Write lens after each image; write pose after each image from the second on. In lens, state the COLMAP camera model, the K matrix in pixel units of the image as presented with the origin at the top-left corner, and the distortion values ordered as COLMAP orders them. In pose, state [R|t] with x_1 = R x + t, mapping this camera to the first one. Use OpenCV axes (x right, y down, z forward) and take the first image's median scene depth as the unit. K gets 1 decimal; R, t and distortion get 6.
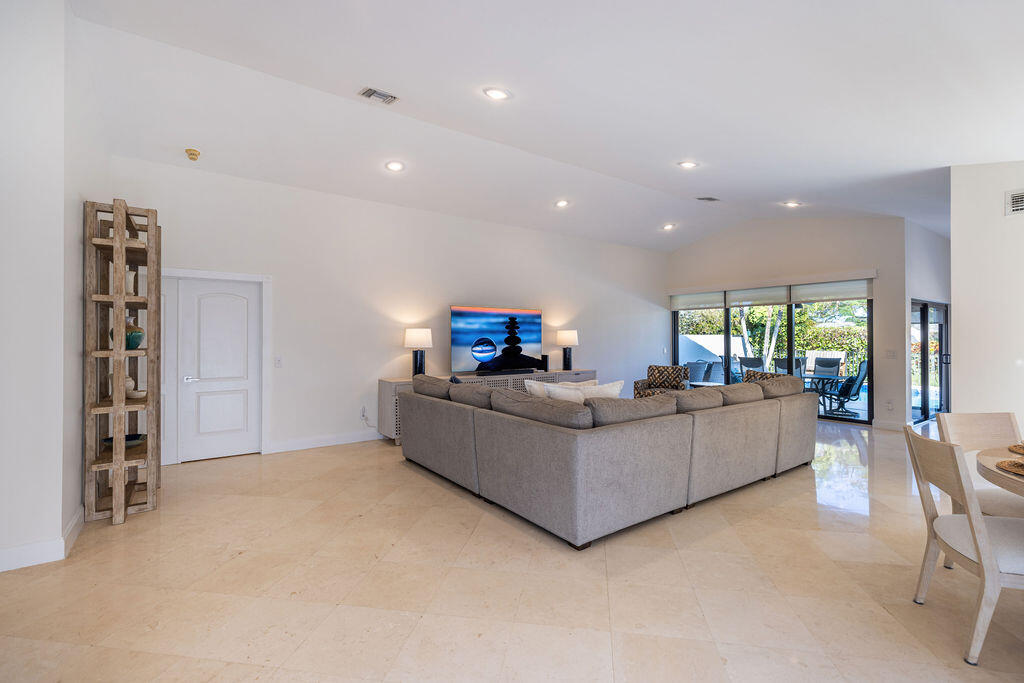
lens RADIAL K [[452.1, 0, 516.5], [0, 452.1, 334.6], [0, 0, 1]] dist [0.004003, 0.000285]
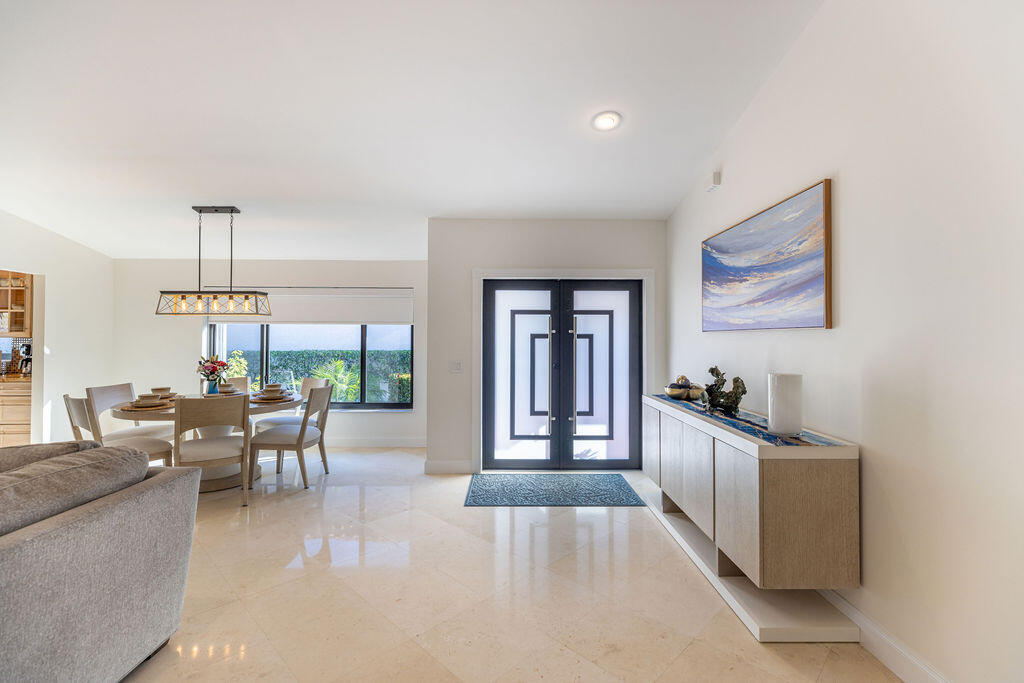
lens RADIAL K [[452.1, 0, 516.5], [0, 452.1, 334.6], [0, 0, 1]] dist [0.004003, 0.000285]
pose [[-0.819899, 0.003721, 0.572496, -0.292197], [-0.007722, 0.999816, -0.017558, 0.004291], [-0.572456, -0.018816, -0.819719, 0.530003]]
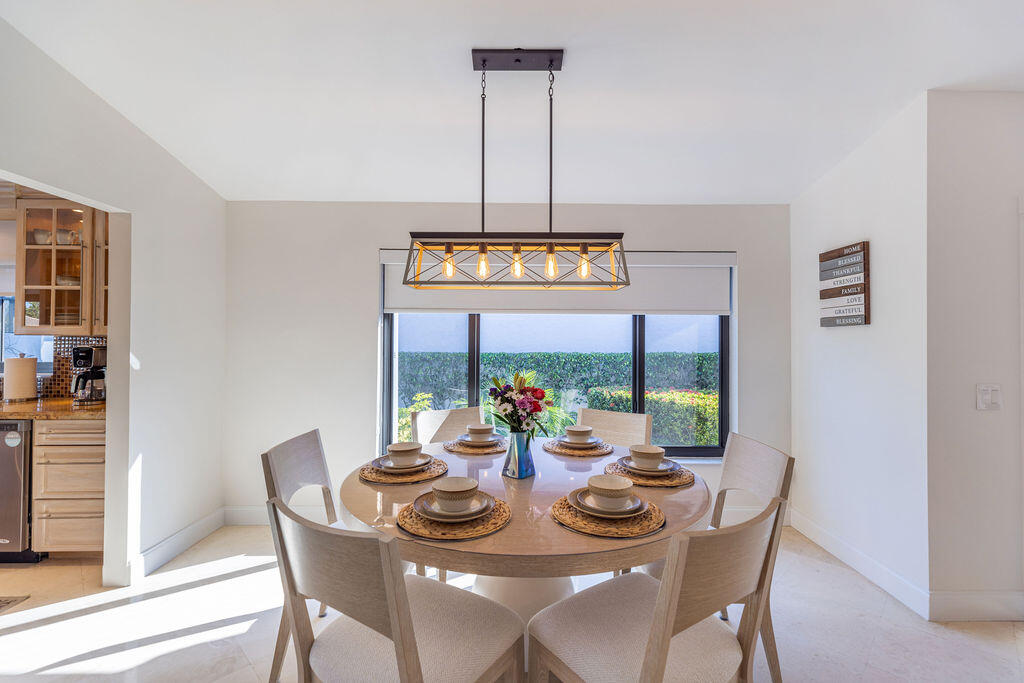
lens RADIAL K [[454.3, 0, 512.0], [0, 454.3, 341.5], [0, 0, 1]] dist [0.003044, 0.000503]
pose [[-0.820854, -0.005534, 0.571111, 0.252401], [-0.007528, 0.999971, -0.001130, 0.005139], [-0.571089, -0.005227, -0.820872, 0.497278]]
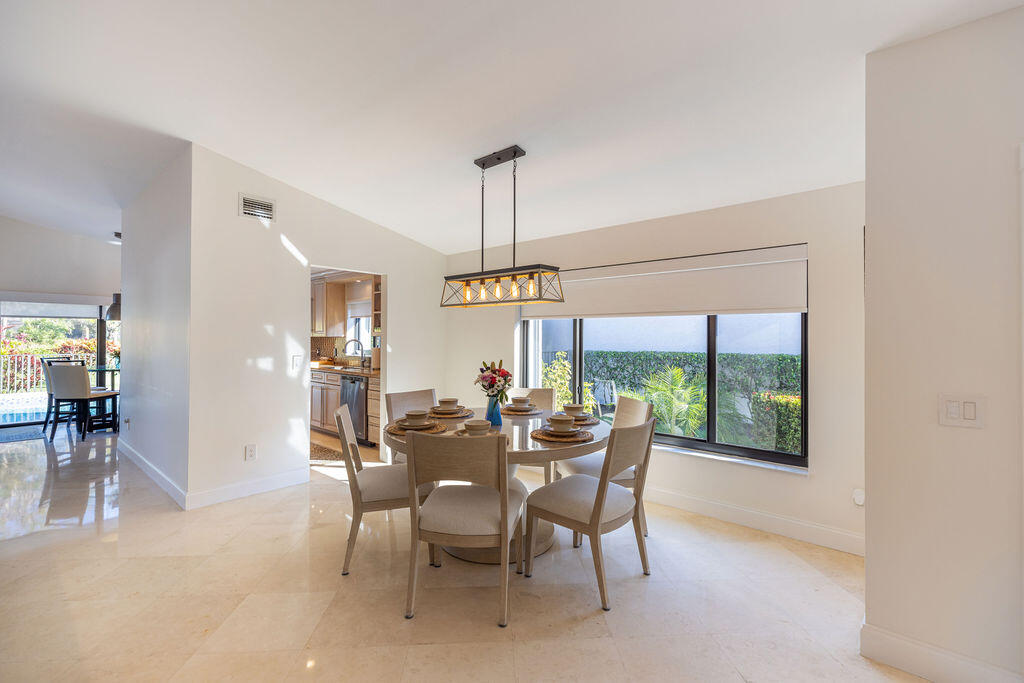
lens RADIAL K [[452.1, 0, 516.5], [0, 452.1, 334.6], [0, 0, 1]] dist [0.004003, 0.000285]
pose [[-0.223512, 0.005104, 0.974688, -0.029058], [-0.012568, 0.999888, -0.008118, 0.002680], [-0.974620, -0.014064, -0.223423, 0.333917]]
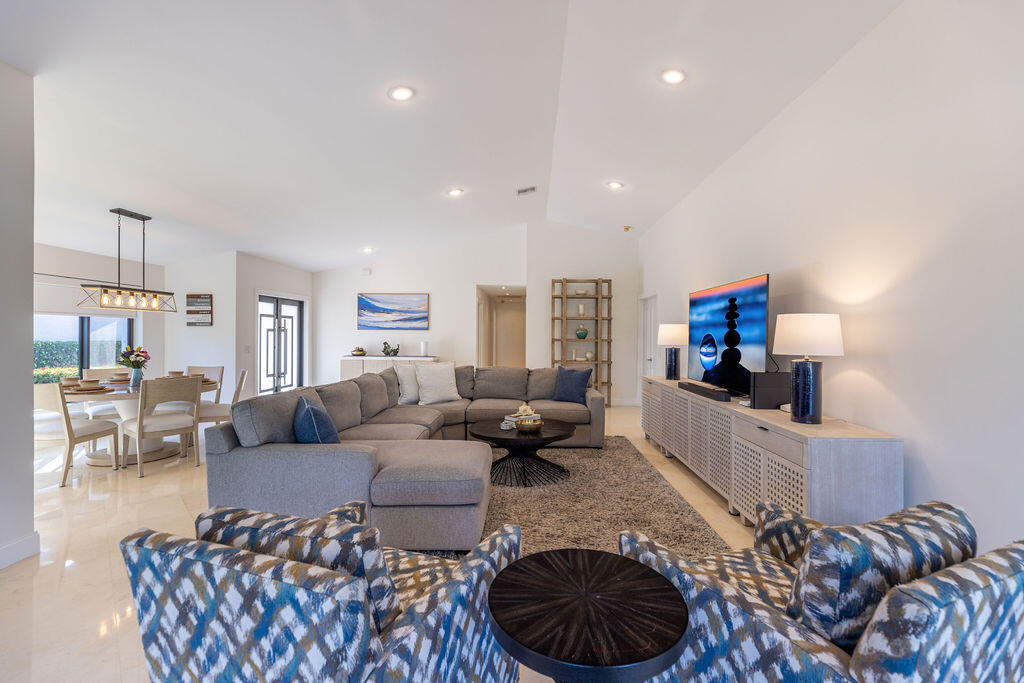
lens RADIAL K [[452.1, 0, 516.5], [0, 452.1, 334.6], [0, 0, 1]] dist [0.004003, 0.000285]
pose [[-0.601729, -0.002066, -0.798698, 0.624198], [-0.000024, 0.999997, -0.002569, 0.009376], [0.798701, -0.001527, -0.601727, 1.157343]]
